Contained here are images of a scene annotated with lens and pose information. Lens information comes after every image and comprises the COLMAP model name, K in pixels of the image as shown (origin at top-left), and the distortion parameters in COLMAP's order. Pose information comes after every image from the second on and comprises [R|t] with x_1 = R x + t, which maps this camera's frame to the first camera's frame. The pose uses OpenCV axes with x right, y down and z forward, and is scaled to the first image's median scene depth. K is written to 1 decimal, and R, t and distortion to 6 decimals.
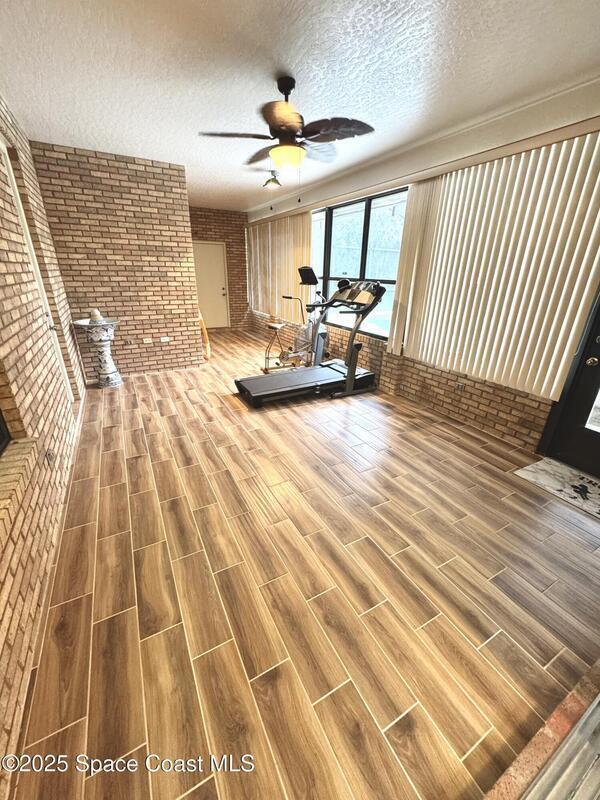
lens RADIAL K [[319.7, 0, 300.7], [0, 319.7, 400.2], [0, 0, 1]] dist [-0.002664, -0.000304]
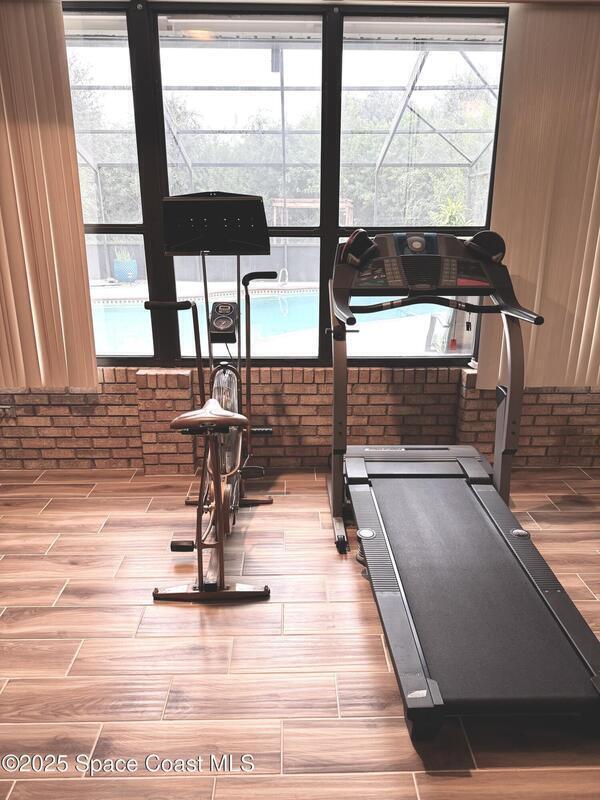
lens RADIAL K [[594.4, 0, 299.8], [0, 594.4, 400.7], [0, 0, 1]] dist [0.012902, 0.003355]
pose [[0.466082, -0.301950, 0.831621, -0.584755], [0.337193, 0.929640, 0.148559, -0.384596], [-0.817966, 0.211177, 0.535104, 0.878564]]
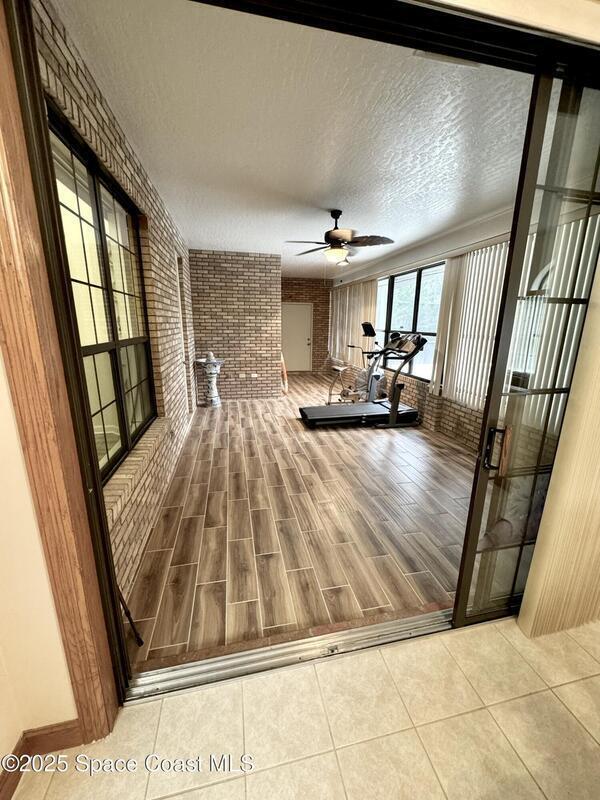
lens RADIAL K [[319.7, 0, 299.4], [0, 319.7, 399.3], [0, 0, 1]] dist [-0.002664, -0.000304]
pose [[0.957197, 0.060255, -0.283096, 0.171457], [-0.102835, 0.985074, -0.138035, 0.089700], [0.270553, 0.161239, 0.949106, -0.241031]]
